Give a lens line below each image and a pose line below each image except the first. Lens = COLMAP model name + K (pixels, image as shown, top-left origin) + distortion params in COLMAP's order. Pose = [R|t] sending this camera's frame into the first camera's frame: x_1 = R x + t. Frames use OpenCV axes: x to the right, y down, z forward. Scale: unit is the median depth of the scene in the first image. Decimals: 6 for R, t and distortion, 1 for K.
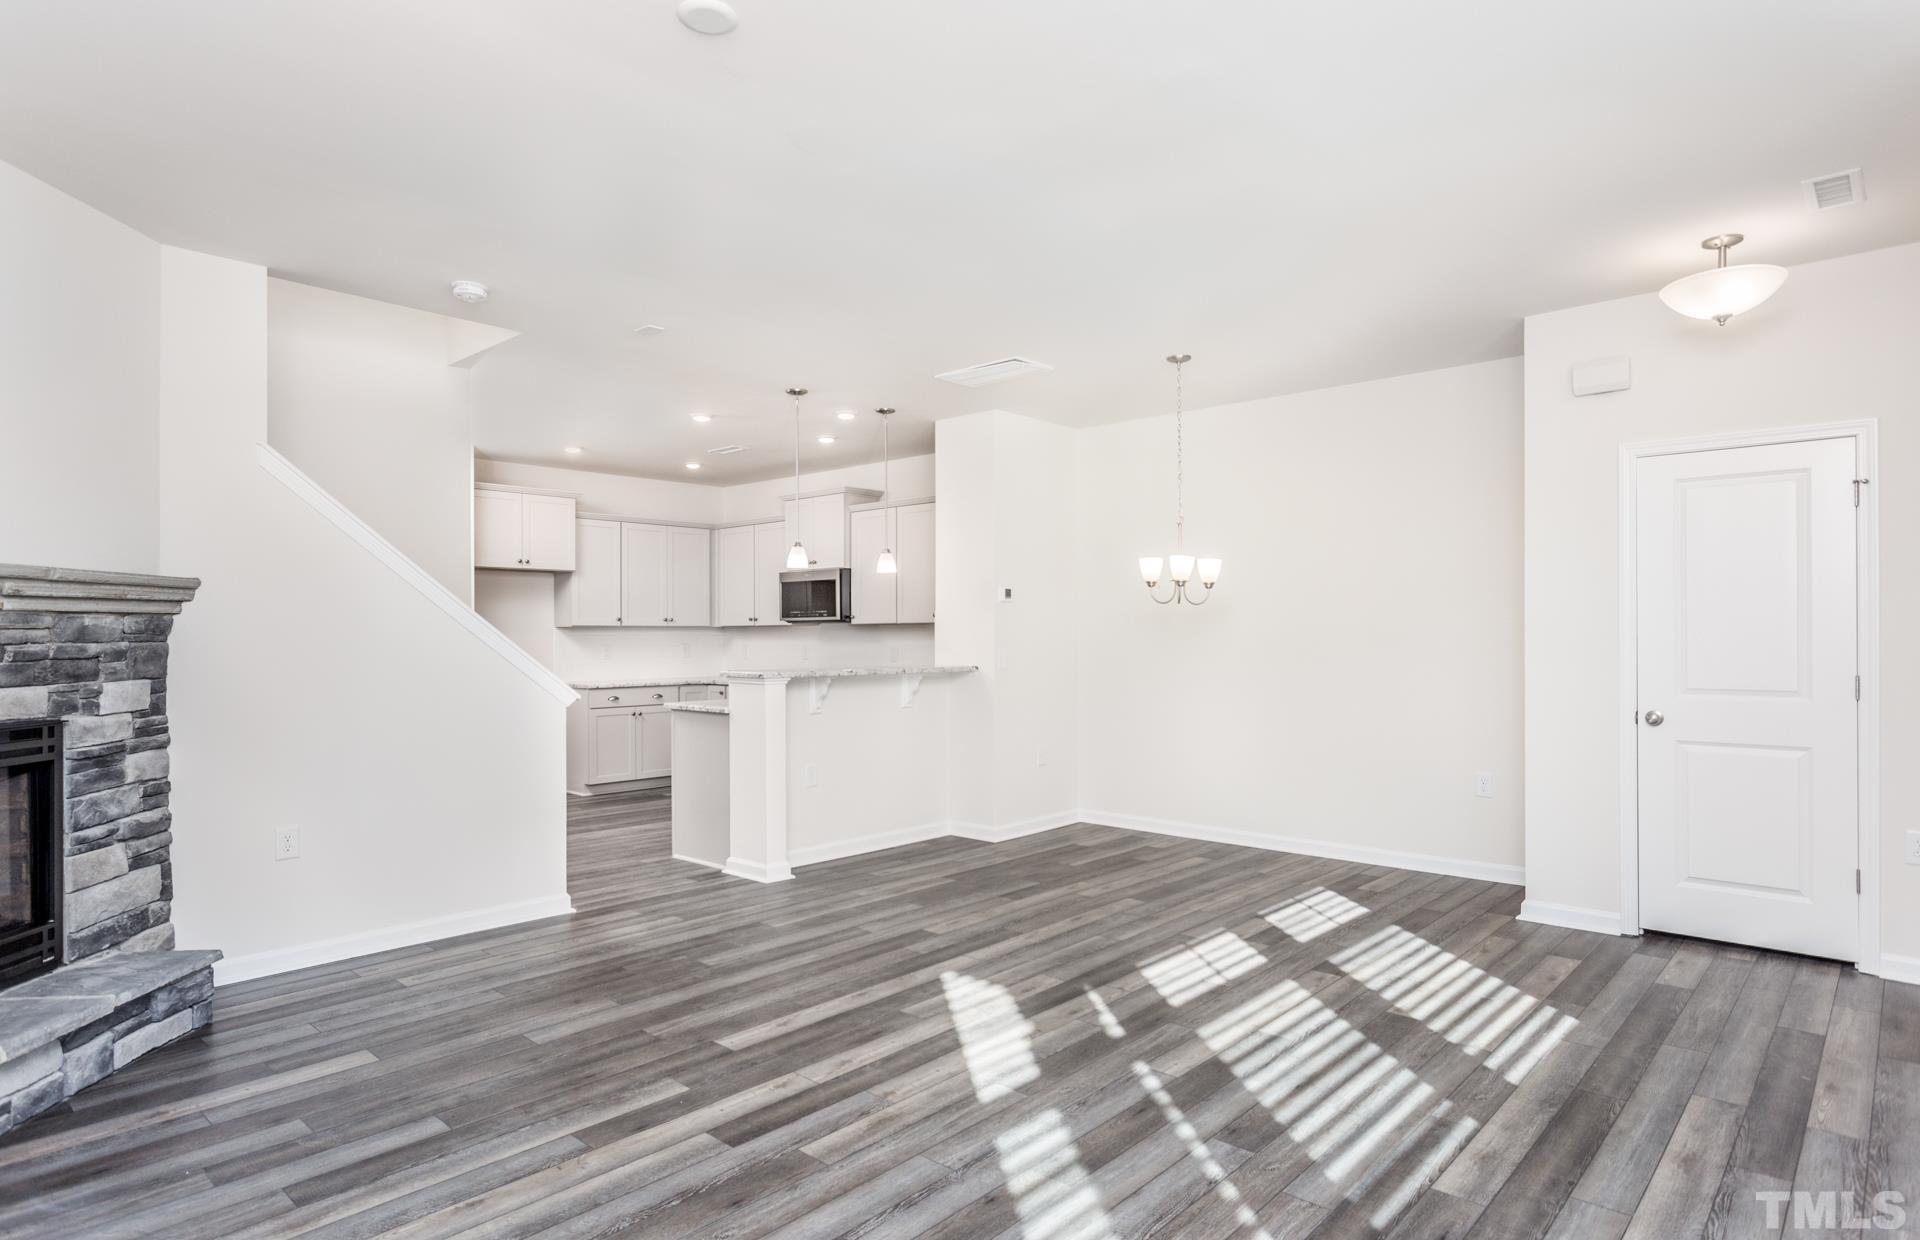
lens RADIAL K [[1061.5, 0, 963.5], [0, 1061.5, 629.8], [0, 0, 1]] dist [-0.000520, 0.000087]
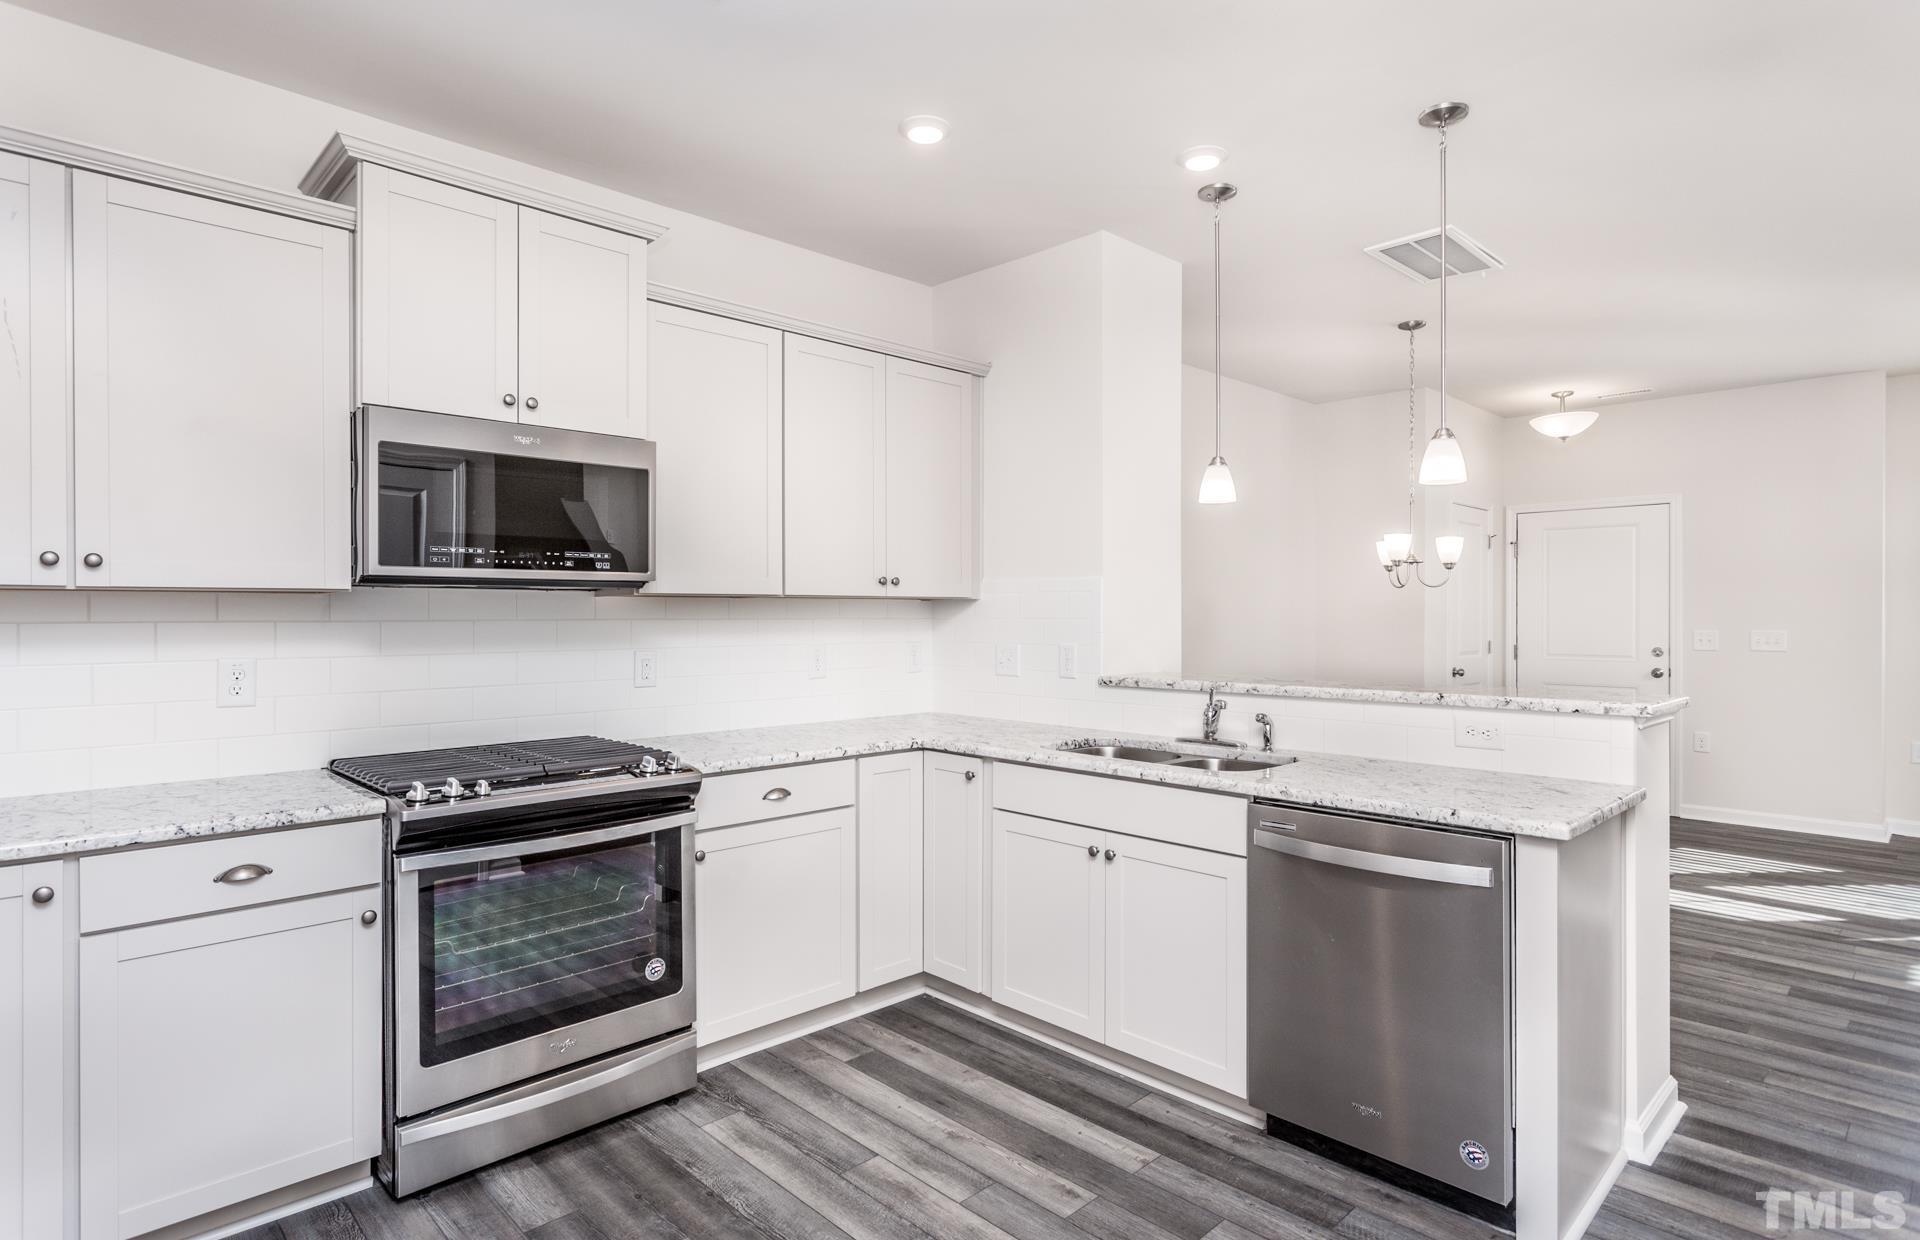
lens RADIAL K [[1005.7, 0, 963.1], [0, 1005.7, 607.1], [0, 0, 1]] dist [-0.000506, 0.000062]
pose [[0.067017, 0.000208, 0.997752, -0.474806], [-0.006493, 0.999979, 0.000228, -0.001302], [-0.997731, -0.006493, 0.067017, 0.898626]]
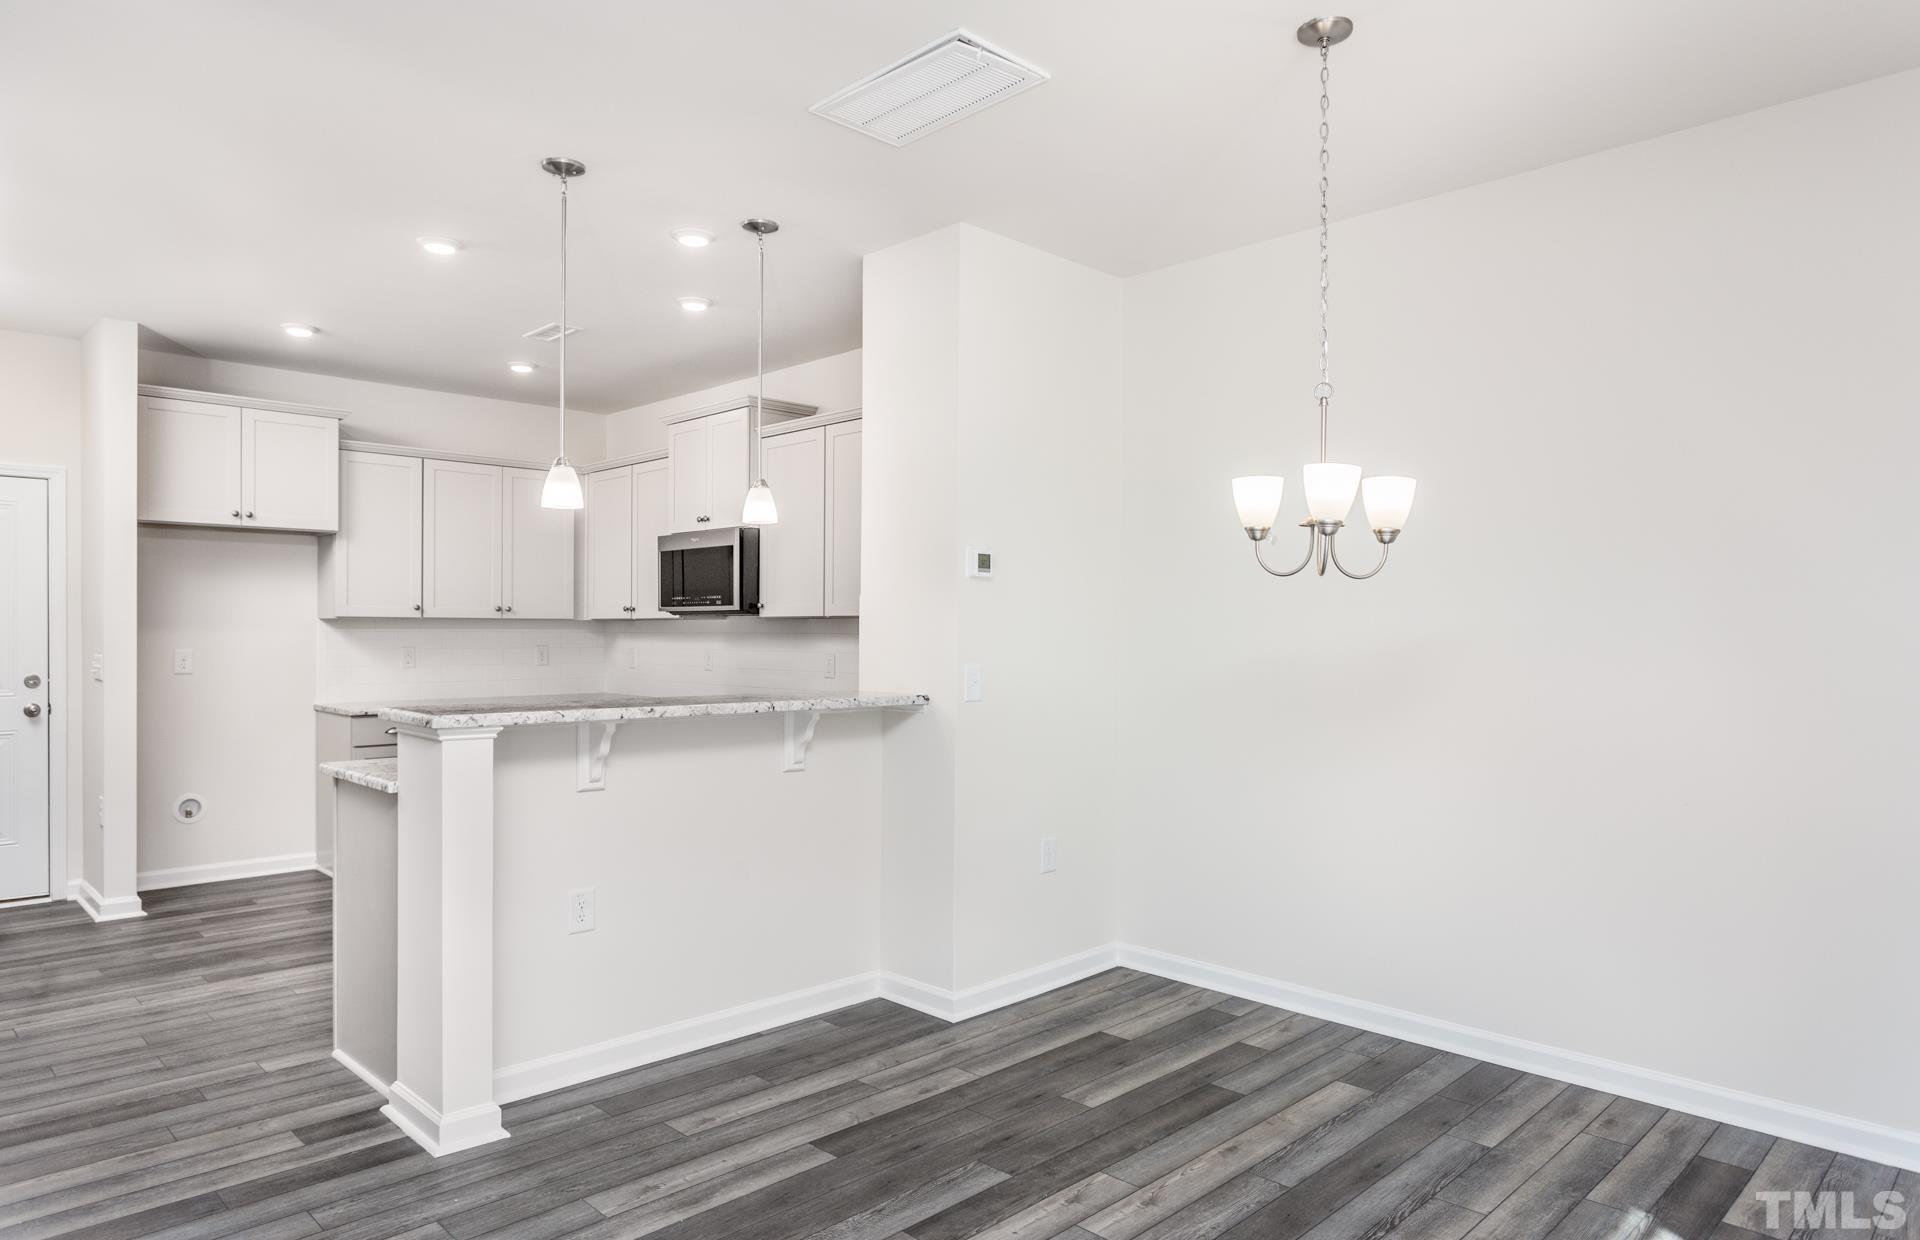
lens RADIAL K [[1172.8, 0, 955.4], [0, 1172.8, 629.2], [0, 0, 1]] dist [0.003475, 0.000426]
pose [[0.998305, 0.007137, -0.057757, 0.051752], [-0.006906, 0.999967, 0.004197, -0.002100], [0.057785, -0.003791, 0.998322, 0.330712]]
